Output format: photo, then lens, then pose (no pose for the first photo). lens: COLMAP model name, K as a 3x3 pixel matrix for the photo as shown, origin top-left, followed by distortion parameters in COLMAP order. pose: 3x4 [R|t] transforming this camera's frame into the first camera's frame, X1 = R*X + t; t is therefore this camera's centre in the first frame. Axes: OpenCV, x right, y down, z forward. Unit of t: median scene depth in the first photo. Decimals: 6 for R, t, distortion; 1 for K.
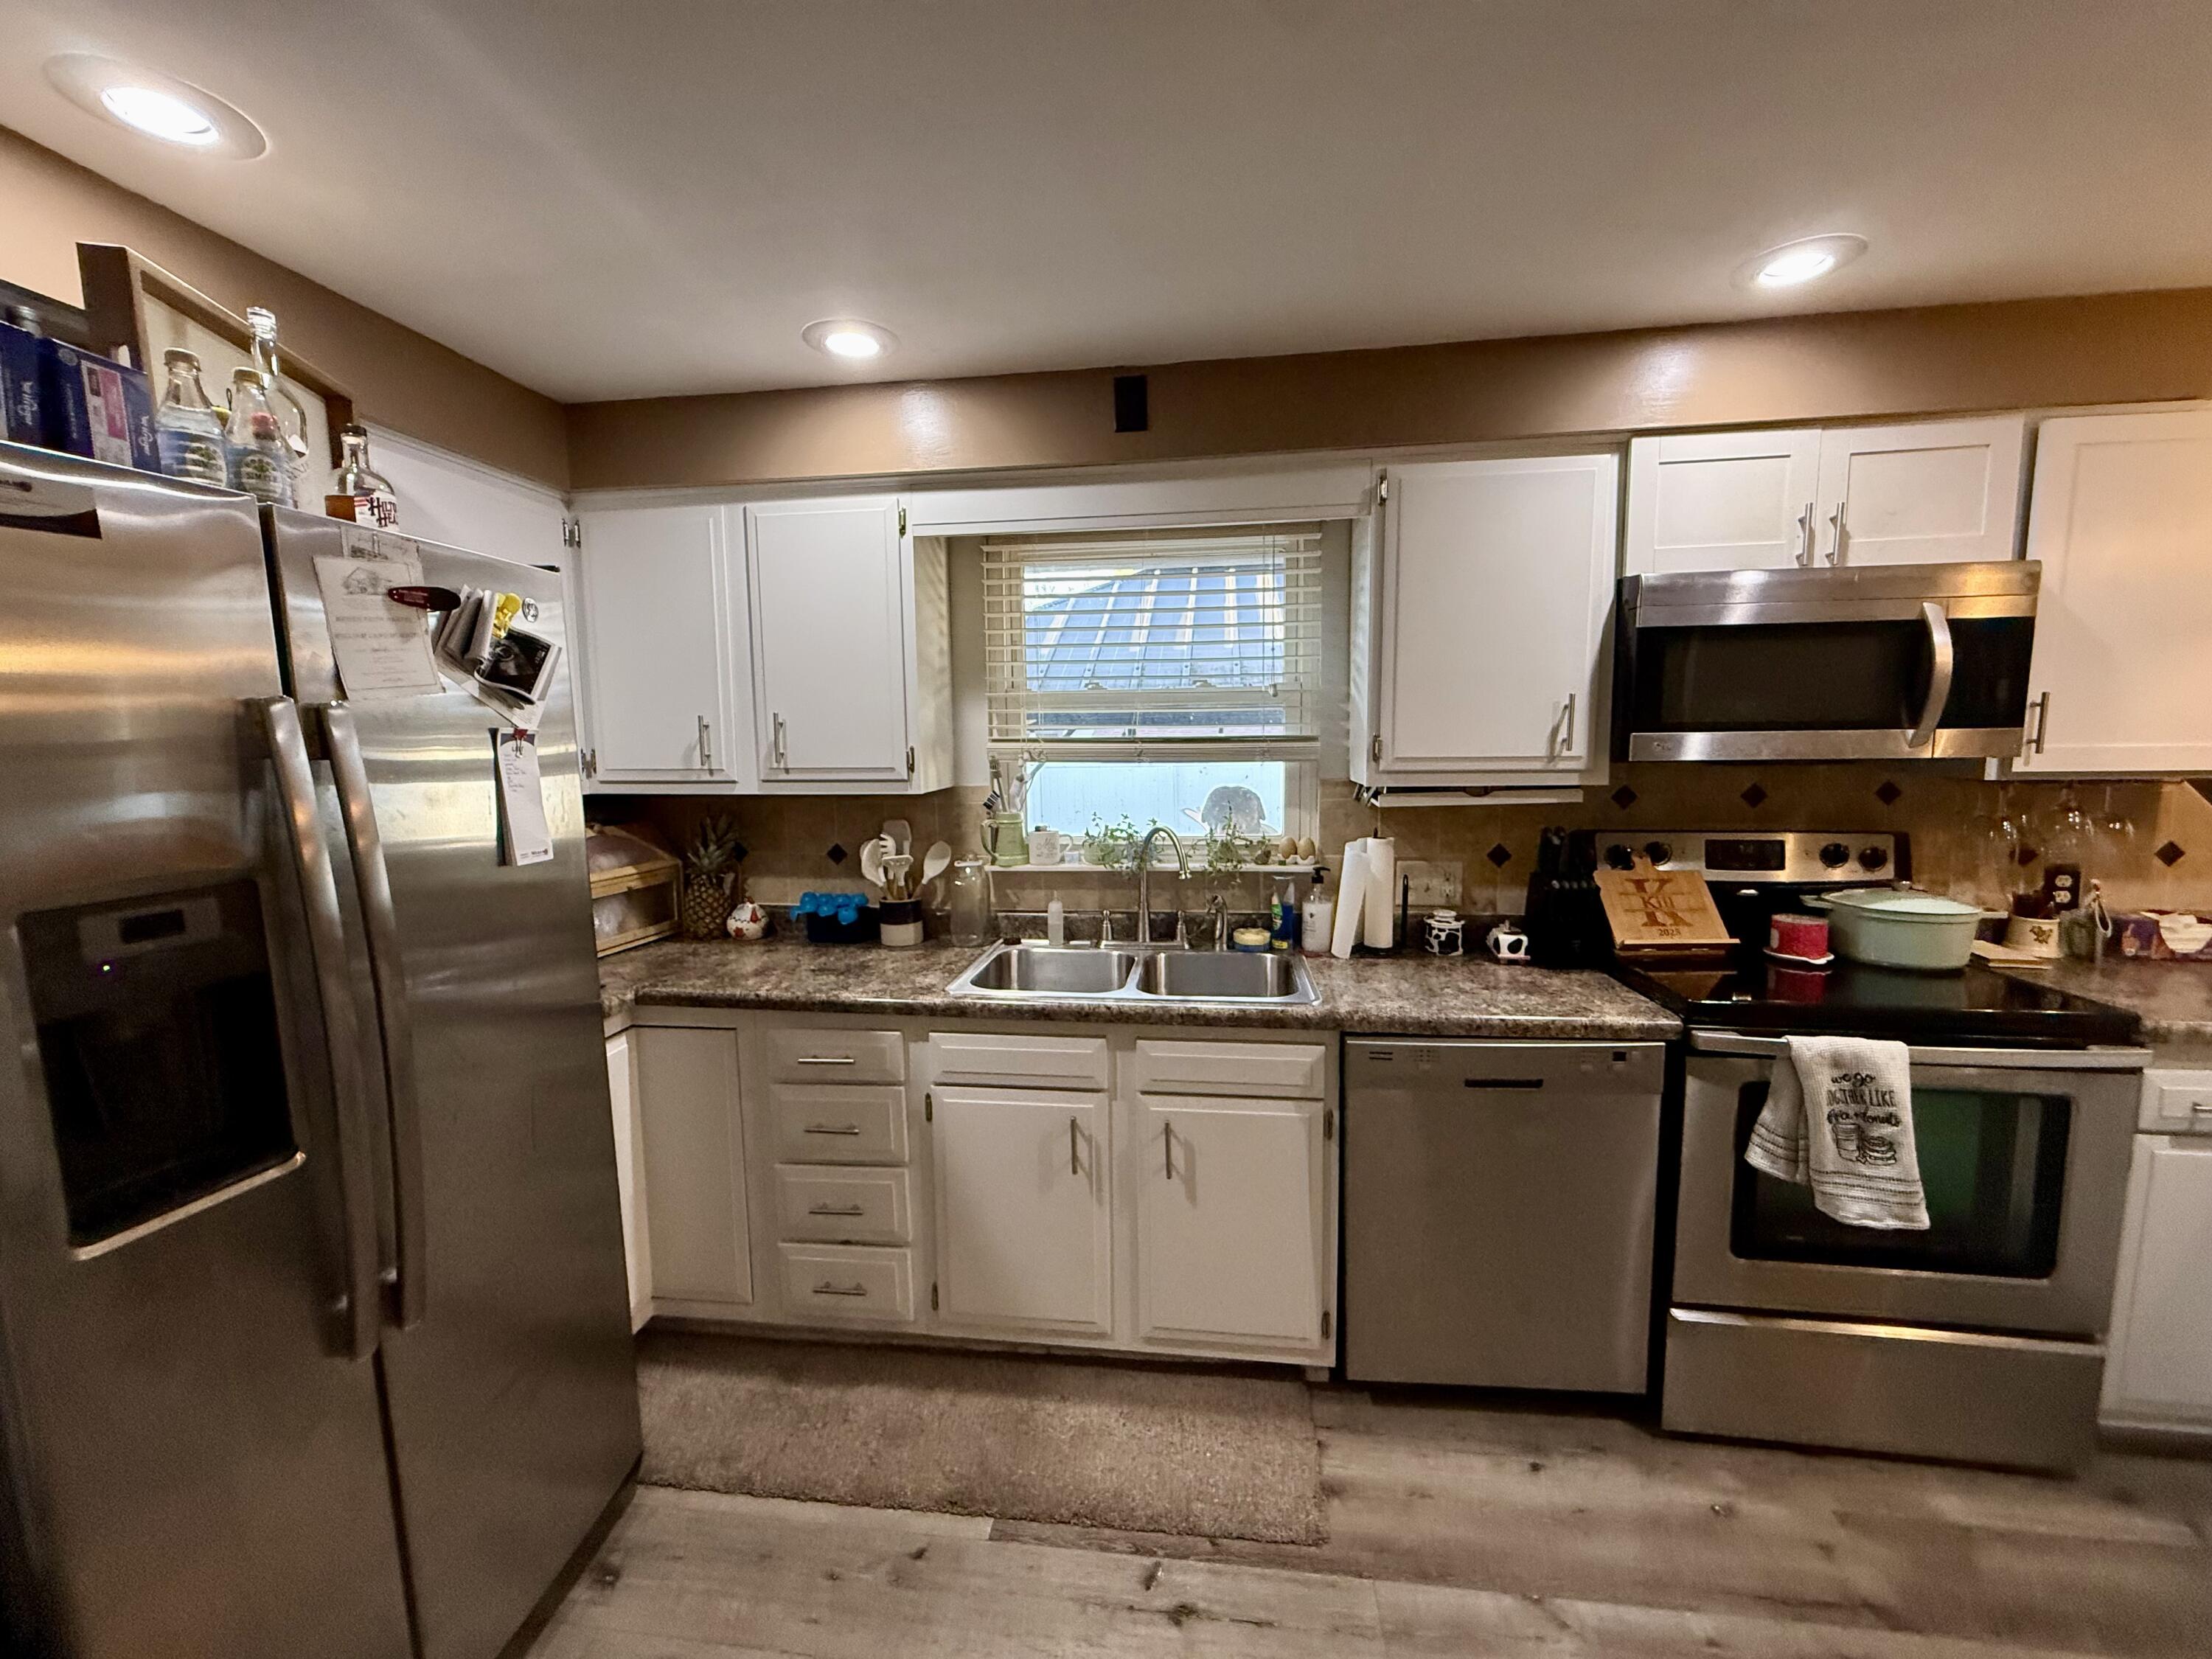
lens RADIAL K [[880.8, 0, 1096.3], [0, 880.8, 830.5], [0, 0, 1]] dist [-0.000689, 0.000148]
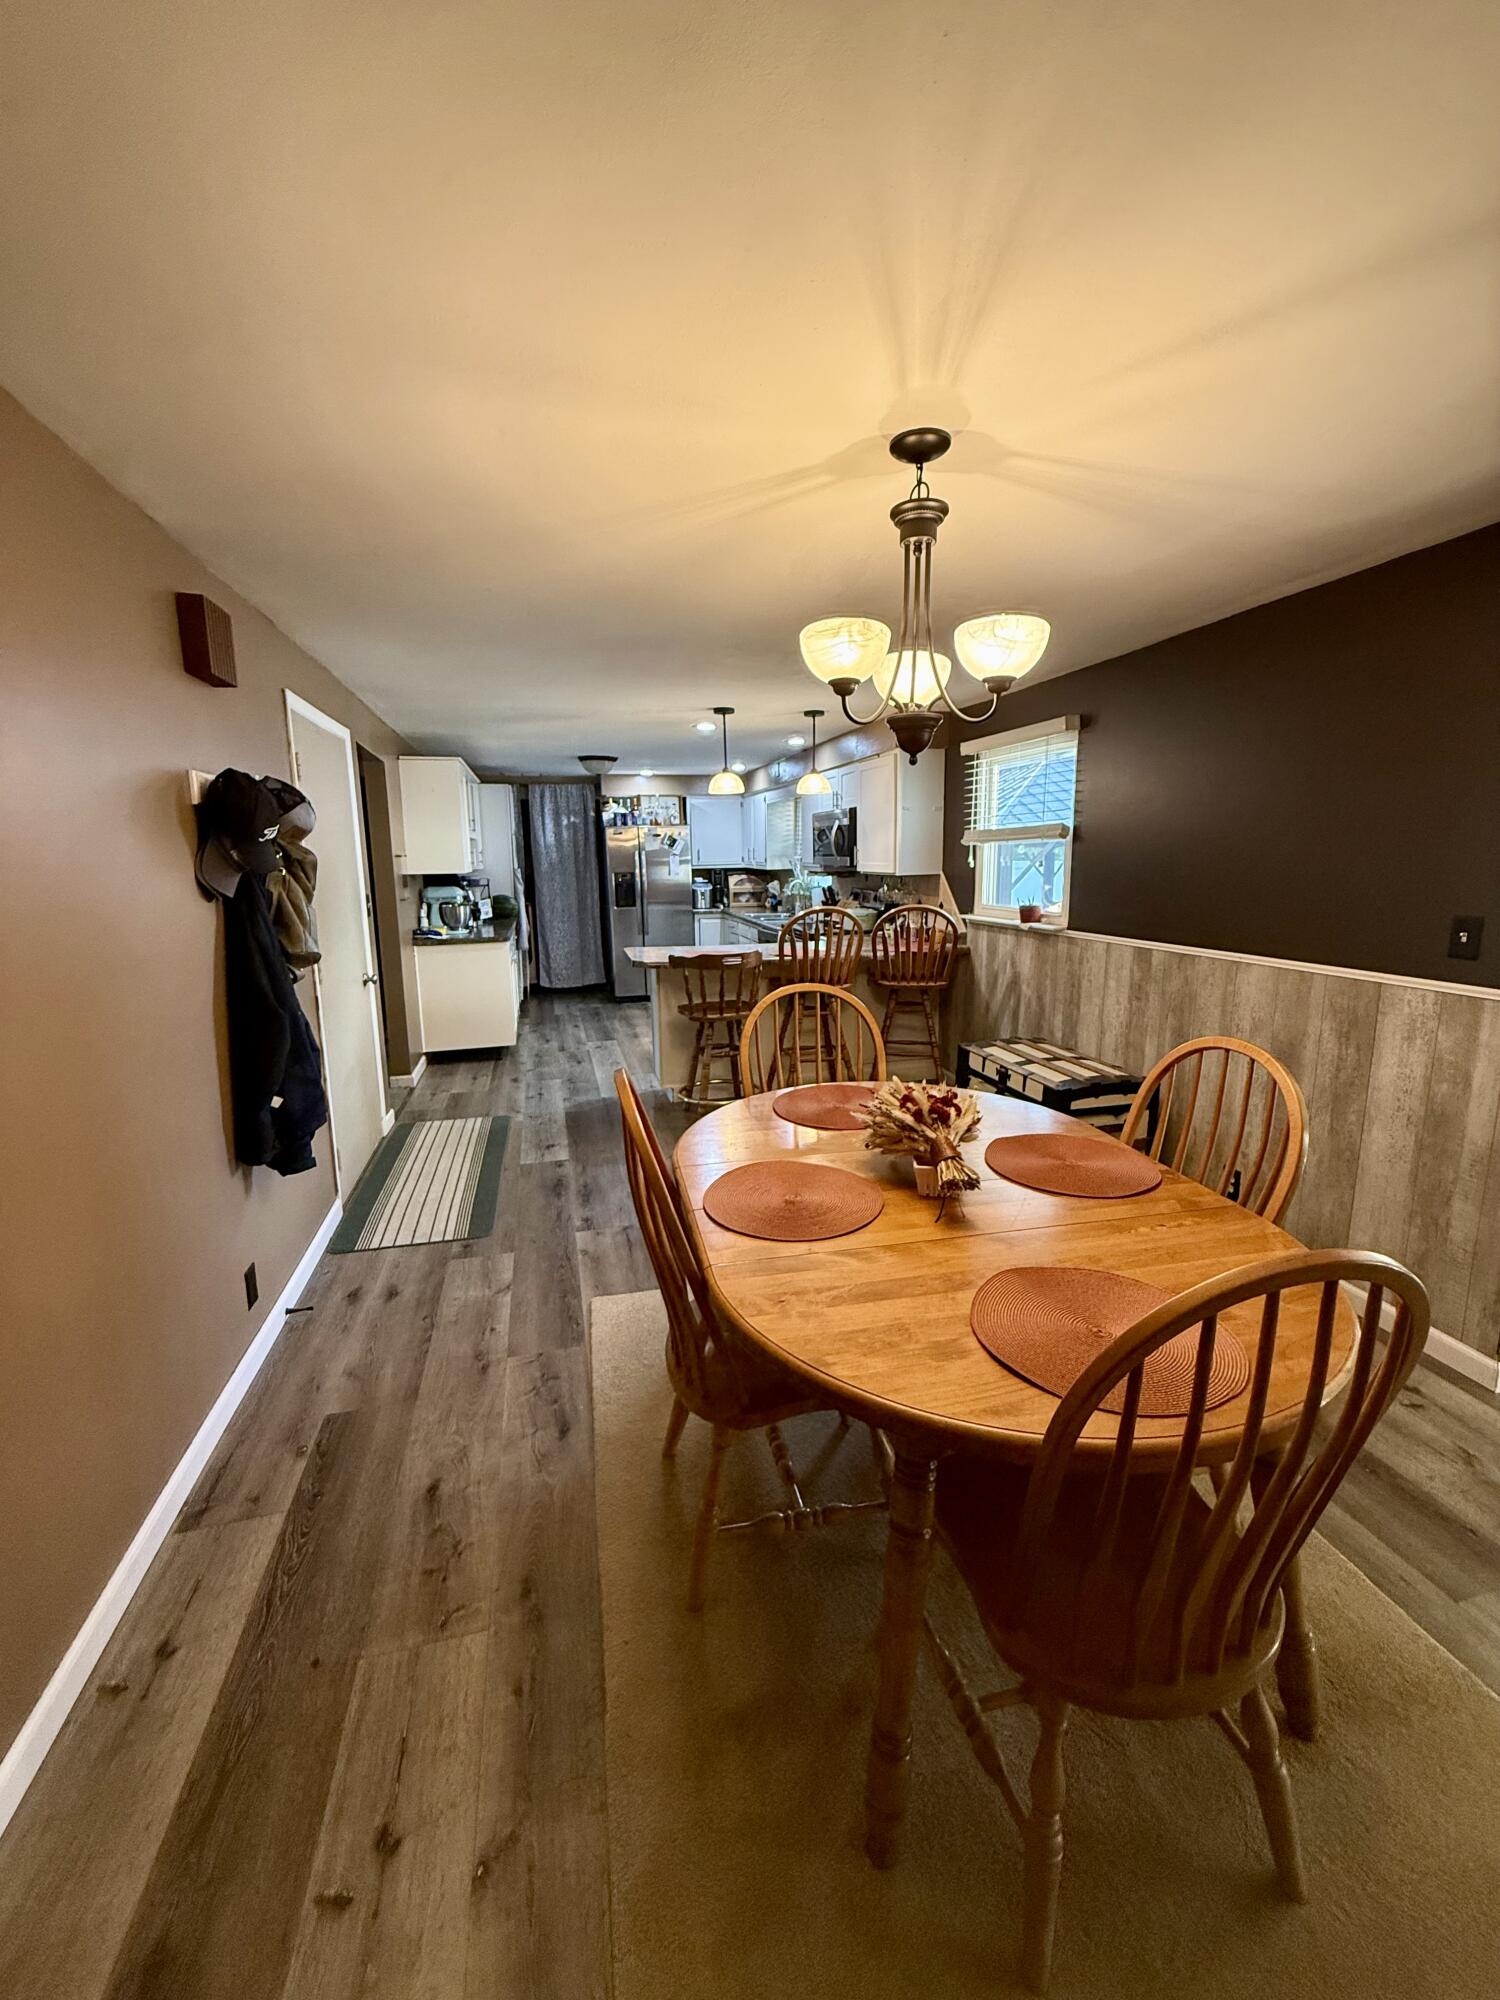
lens RADIAL K [[796.4, 0, 749.3], [0, 796.4, 992.0], [0, 0, 1]] dist [-0.000689, 0.000148]
pose [[0.378526, 0.170848, -0.909686, 3.597248], [-0.091464, 0.984911, 0.146918, -0.020125], [0.921061, 0.027591, 0.388441, -0.497033]]
